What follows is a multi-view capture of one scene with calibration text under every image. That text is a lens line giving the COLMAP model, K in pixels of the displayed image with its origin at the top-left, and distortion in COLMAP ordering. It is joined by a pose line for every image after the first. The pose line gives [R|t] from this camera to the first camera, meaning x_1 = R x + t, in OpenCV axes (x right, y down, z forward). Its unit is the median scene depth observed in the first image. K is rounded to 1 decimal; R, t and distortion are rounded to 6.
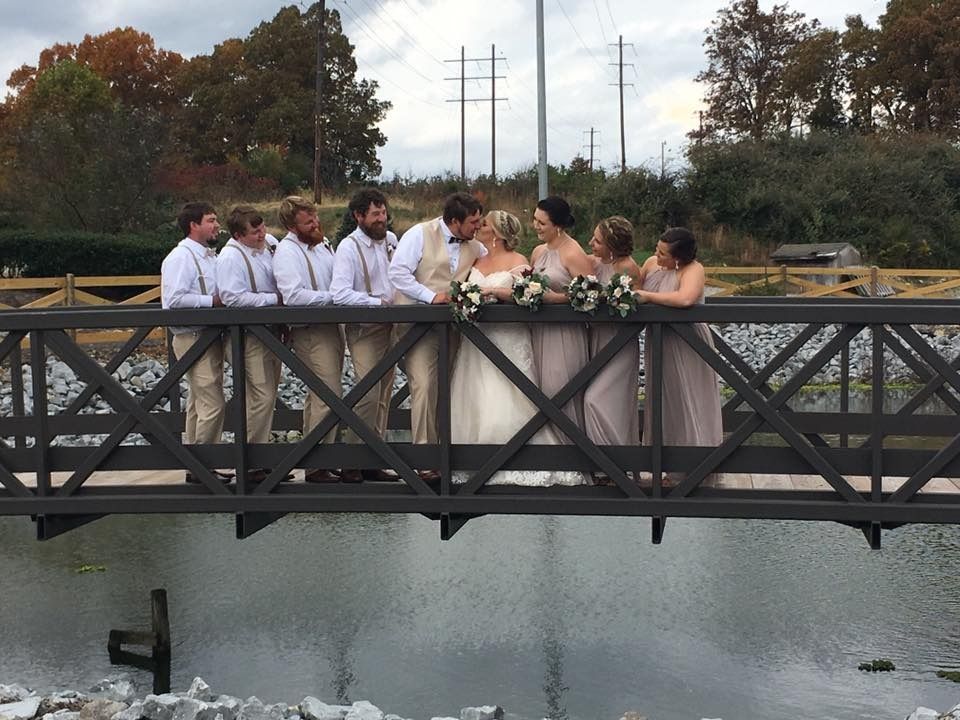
lens RADIAL K [[1782.2, 0, 480.0], [0, 1782.2, 360.0], [0, 0, 1]] dist [0.052982, 0.082342]
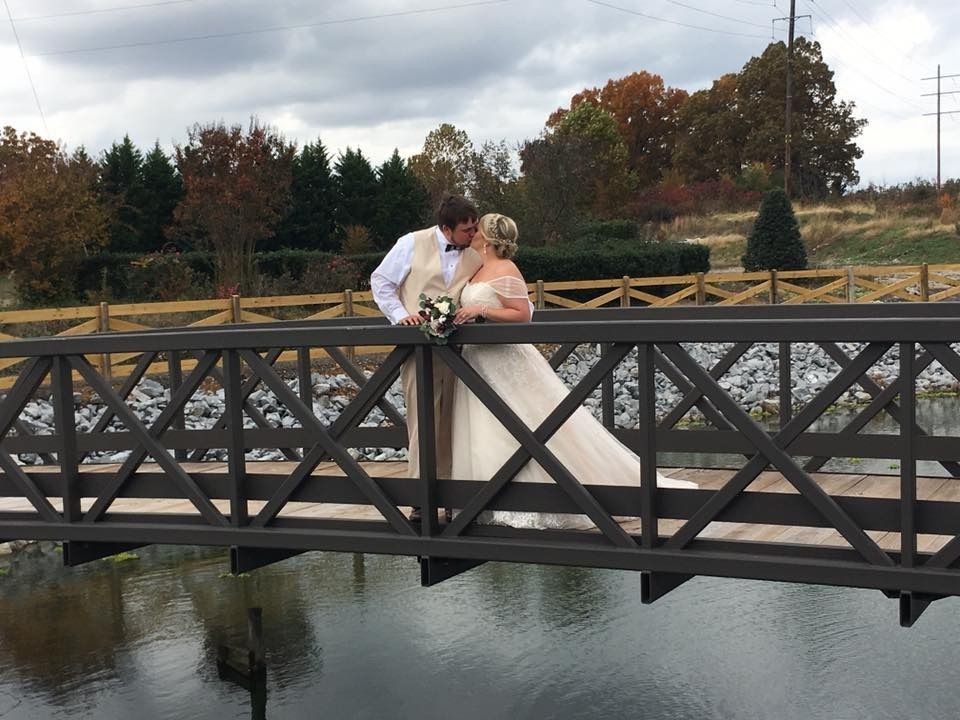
lens RADIAL K [[1503.7, 0, 421.7], [0, 1503.7, 399.2], [0, 0, 1]] dist [0.023936, -0.115914]
pose [[0.943540, -0.002618, -0.331249, 0.224489], [0.013523, 0.999440, 0.030620, -0.015460], [0.330983, -0.033371, 0.943046, 0.289901]]
